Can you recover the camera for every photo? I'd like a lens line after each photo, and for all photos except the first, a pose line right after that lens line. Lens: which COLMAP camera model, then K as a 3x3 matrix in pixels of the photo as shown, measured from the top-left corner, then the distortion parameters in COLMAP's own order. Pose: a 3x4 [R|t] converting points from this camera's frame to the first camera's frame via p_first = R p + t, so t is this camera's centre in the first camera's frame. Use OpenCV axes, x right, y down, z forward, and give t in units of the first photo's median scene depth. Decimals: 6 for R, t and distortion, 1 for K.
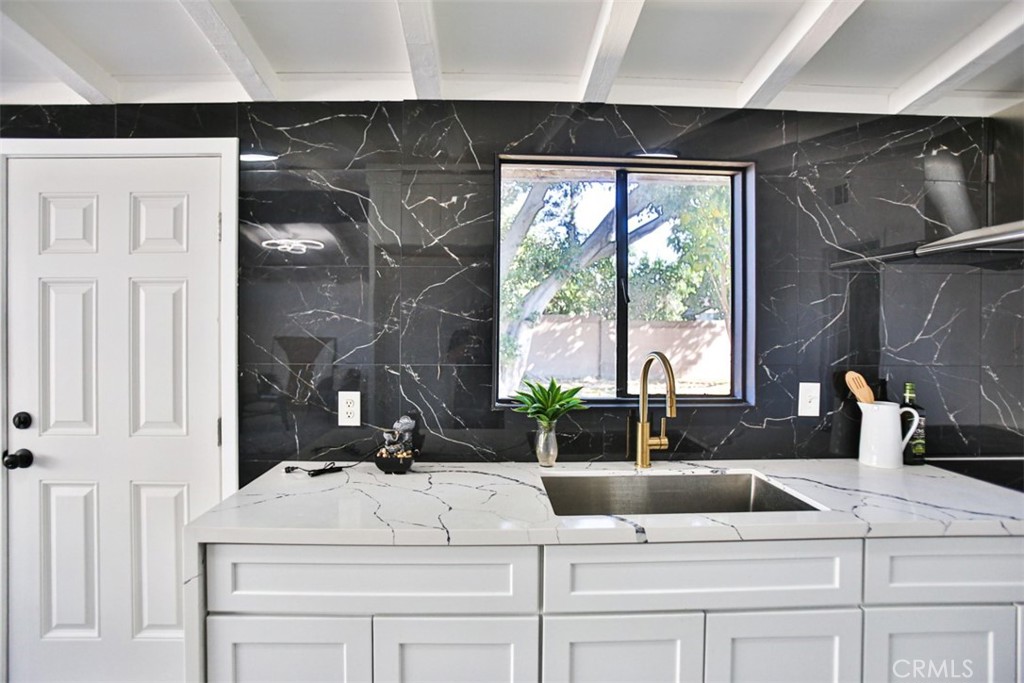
lens RADIAL K [[521.5, 0, 494.8], [0, 521.5, 324.0], [0, 0, 1]] dist [-0.079479, 0.035709]
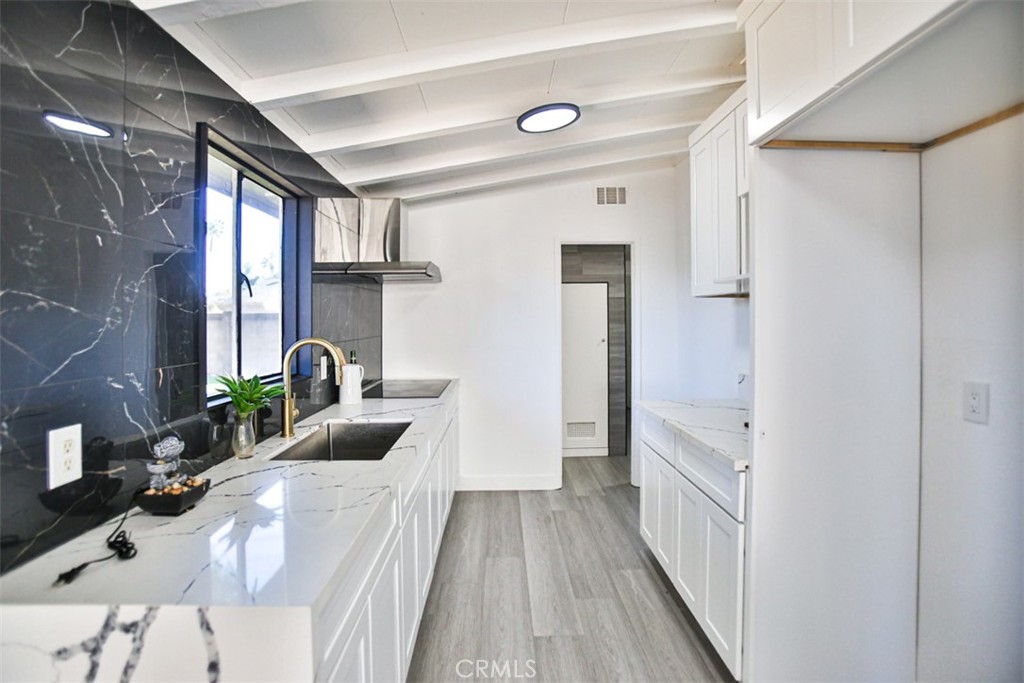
lens RADIAL K [[522.6, 0, 511.7], [0, 522.6, 309.6], [0, 0, 1]] dist [-0.080339, 0.034468]
pose [[0.000558, 0.010992, 0.999939, -0.875103], [-0.000408, 0.999940, -0.010992, -0.001676], [-1.000000, -0.000402, 0.000563, 0.475297]]
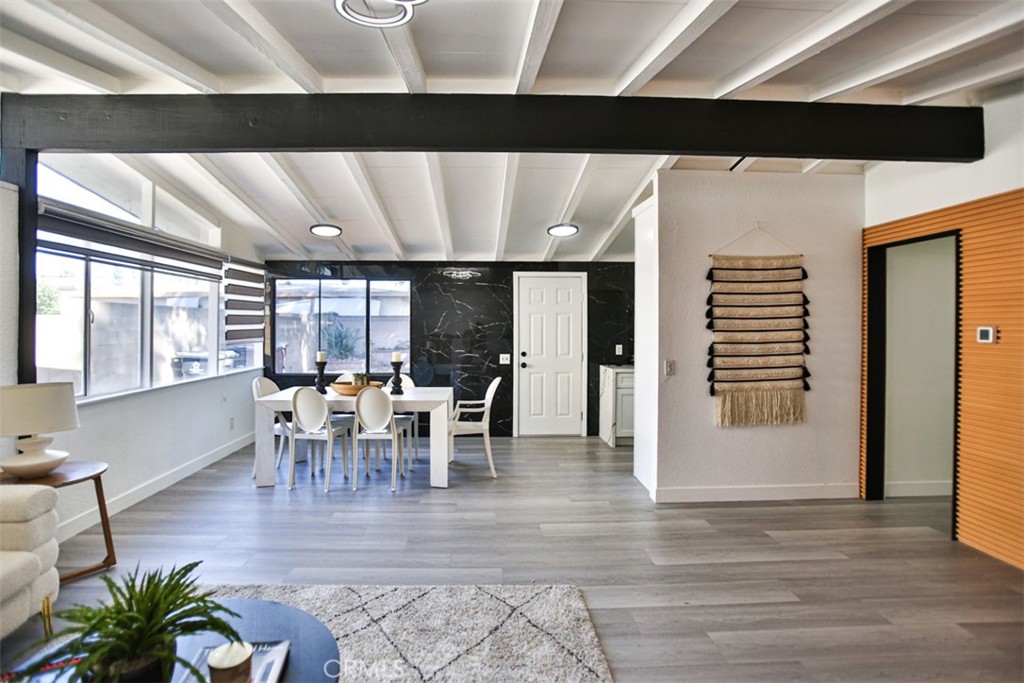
lens RADIAL K [[521.5, 0, 494.8], [0, 521.5, 324.0], [0, 0, 1]] dist [-0.079479, 0.035709]
pose [[0.999996, -0.002274, -0.001896, -1.121307], [0.002277, 0.999996, 0.001545, -0.017499], [0.001893, -0.001549, 0.999997, -2.527383]]
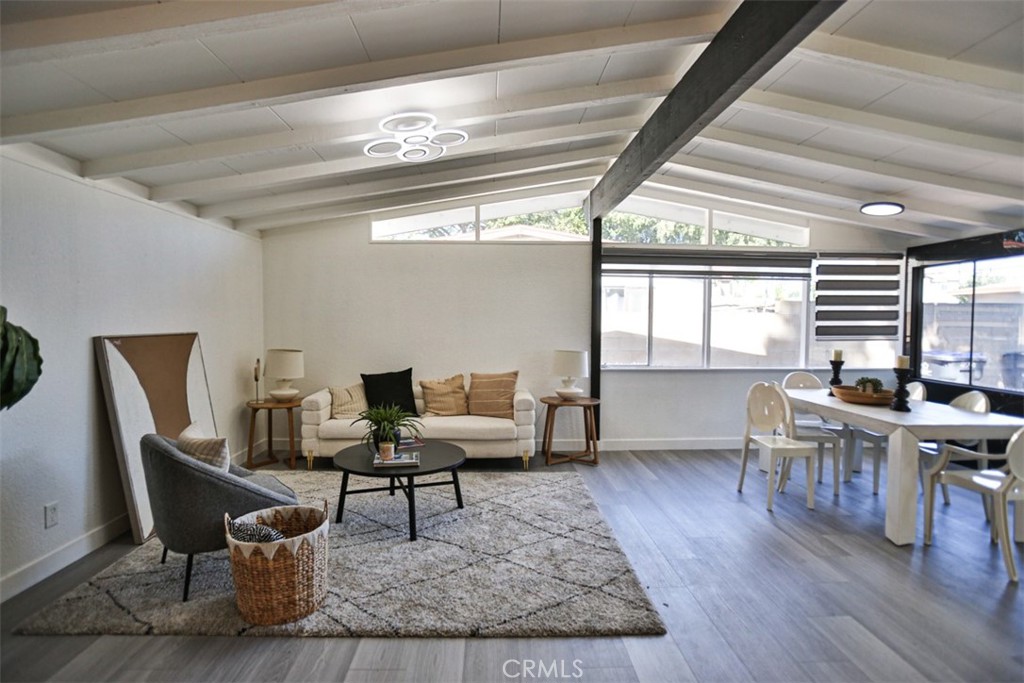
lens RADIAL K [[512.3, 0, 497.9], [0, 512.3, 337.9], [0, 0, 1]] dist [-0.079783, 0.038396]
pose [[-0.006875, 0.032924, -0.999434, 0.278165], [-0.000998, 0.999457, 0.032931, -0.004276], [0.999976, 0.001224, -0.006838, -1.462013]]
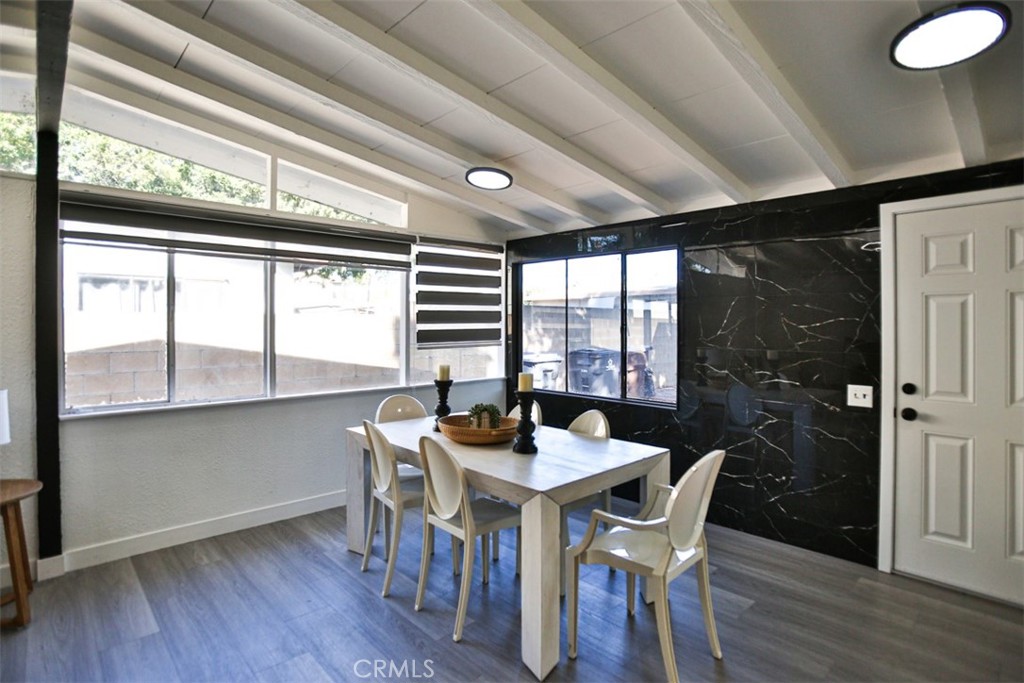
lens RADIAL K [[531.3, 0, 508.9], [0, 531.3, 326.6], [0, 0, 1]] dist [-0.081421, 0.040221]
pose [[0.662595, 0.000506, -0.748978, -0.582514], [0.005242, 0.999972, 0.005312, -0.007438], [0.748959, -0.007446, 0.662574, -0.900442]]
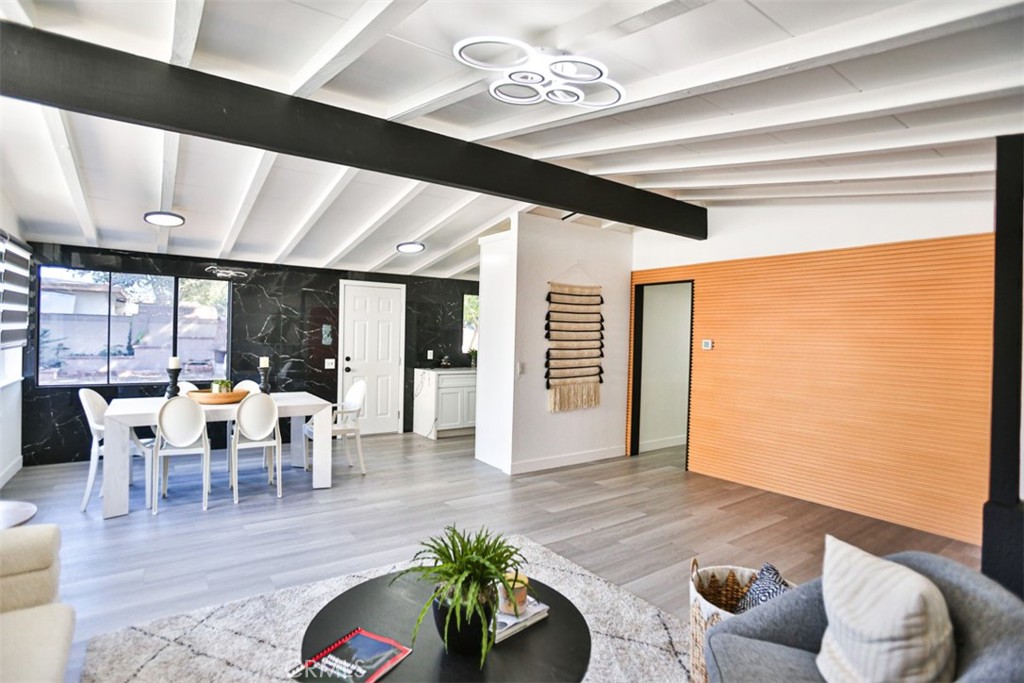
lens RADIAL K [[512.3, 0, 497.9], [0, 512.3, 337.9], [0, 0, 1]] dist [-0.079783, 0.038396]
pose [[0.836334, 0.013218, 0.548061, -2.013730], [-0.022225, 0.999705, 0.009805, -0.016059], [-0.547770, -0.020381, 0.836381, -2.583052]]
